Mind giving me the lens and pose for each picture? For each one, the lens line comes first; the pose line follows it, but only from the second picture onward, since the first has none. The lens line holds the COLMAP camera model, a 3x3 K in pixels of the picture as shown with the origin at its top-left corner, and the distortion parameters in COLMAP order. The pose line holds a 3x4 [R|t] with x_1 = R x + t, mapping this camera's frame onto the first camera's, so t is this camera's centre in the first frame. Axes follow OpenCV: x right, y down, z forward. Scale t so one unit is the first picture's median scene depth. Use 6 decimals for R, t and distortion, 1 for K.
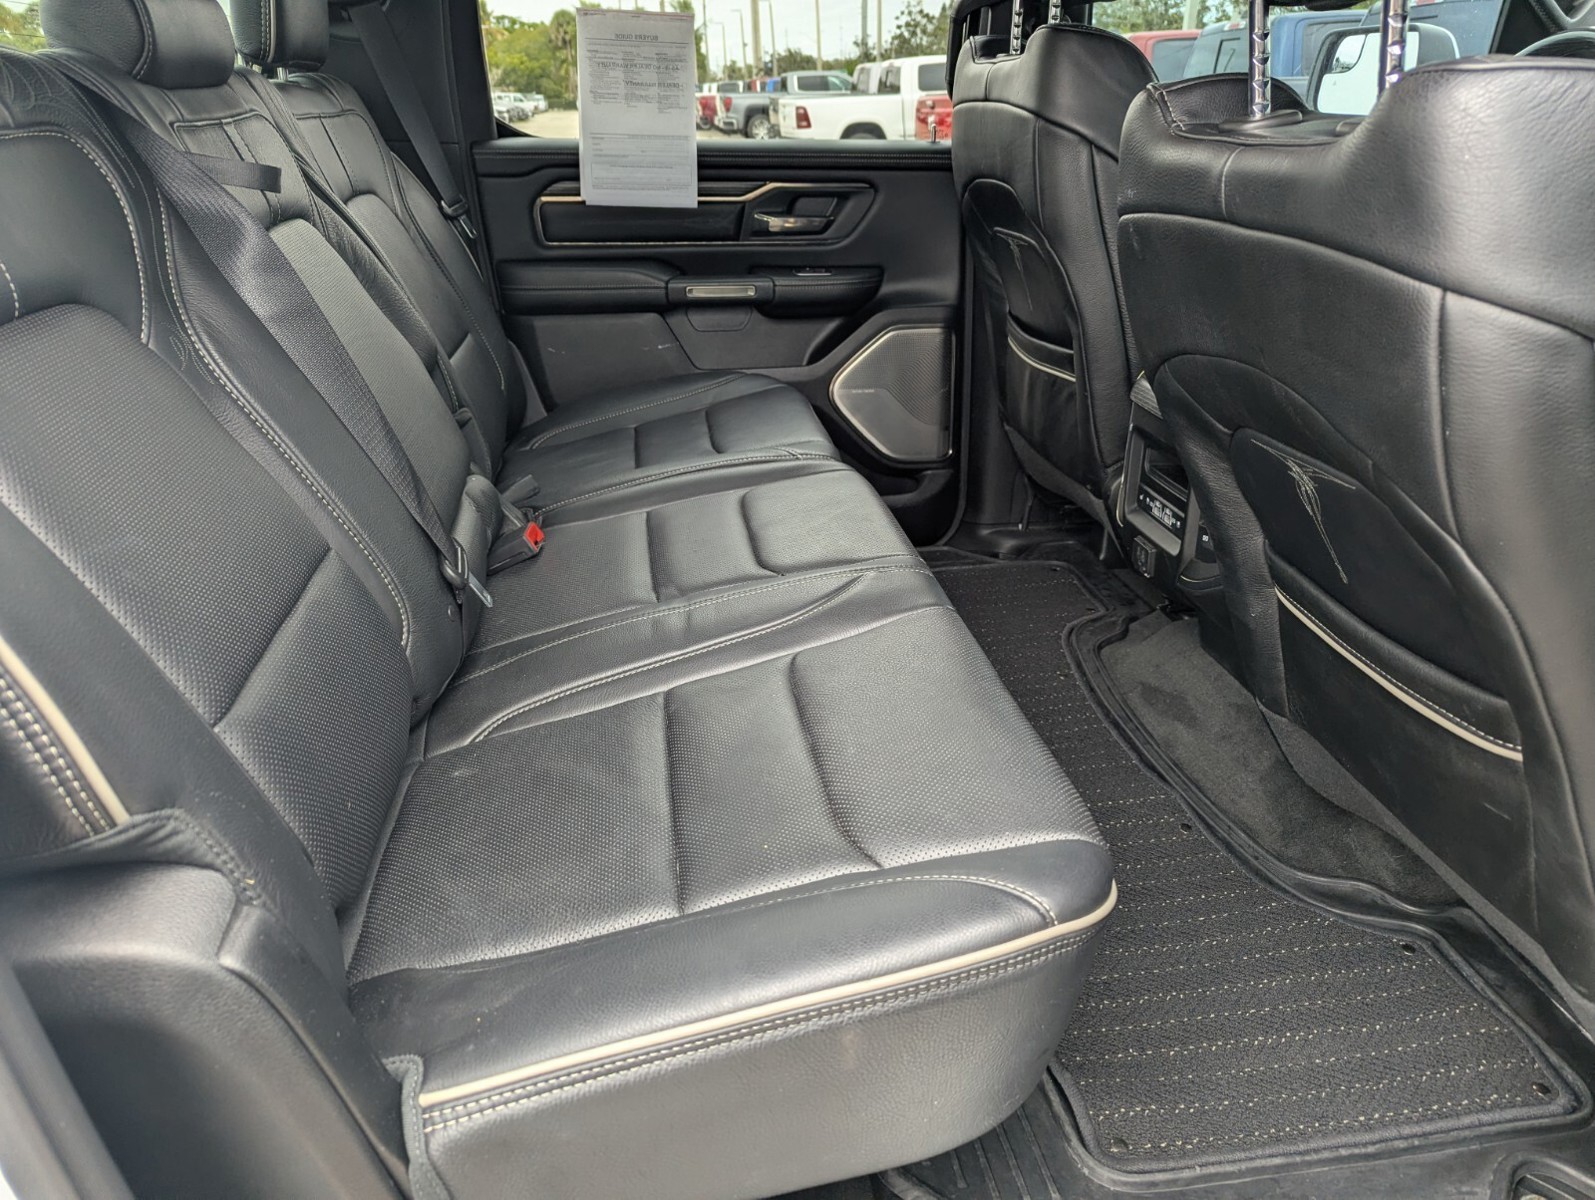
lens RADIAL K [[1112.0, 0, 806.8], [0, 1112.0, 597.9], [0, 0, 1]] dist [0.053524, -0.045548]
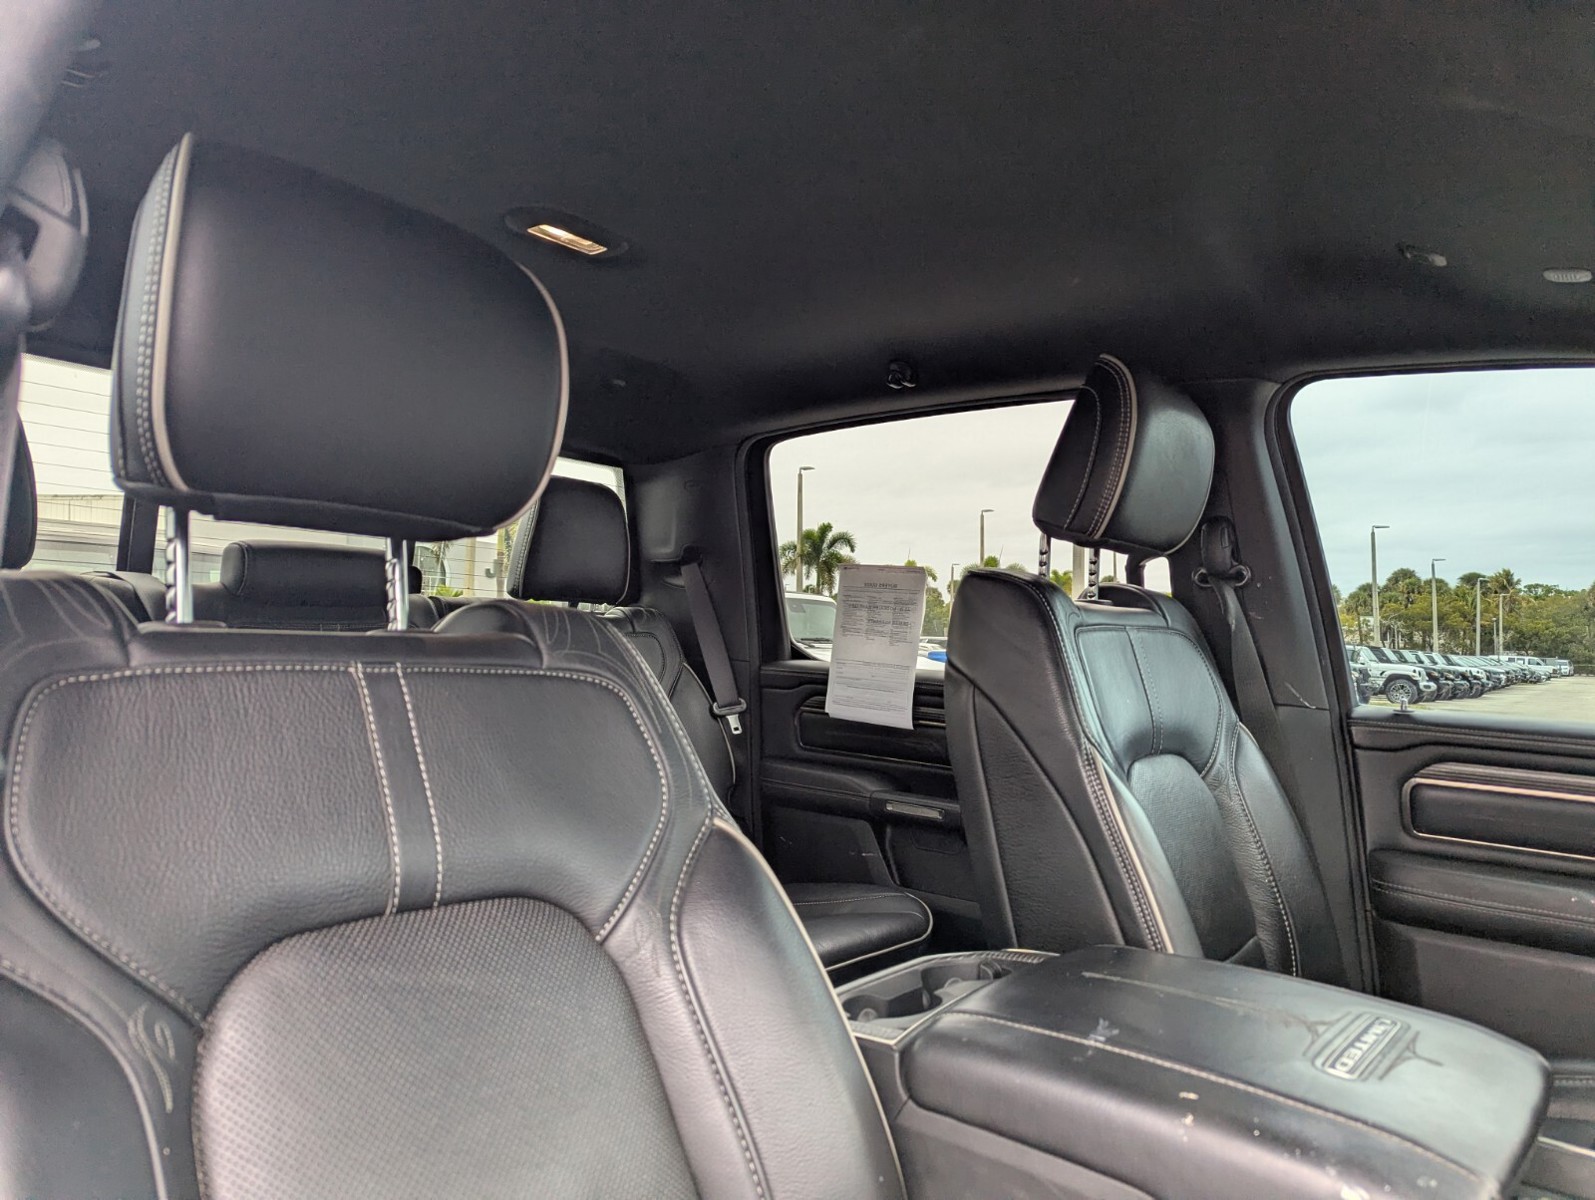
lens RADIAL K [[1112.0, 0, 806.8], [0, 1112.0, 597.9], [0, 0, 1]] dist [0.053524, -0.045548]
pose [[0.652505, 0.009711, -0.757722, 0.670991], [-0.349059, 0.891371, -0.289165, -0.133383], [0.672603, 0.453171, 0.585014, 0.292896]]
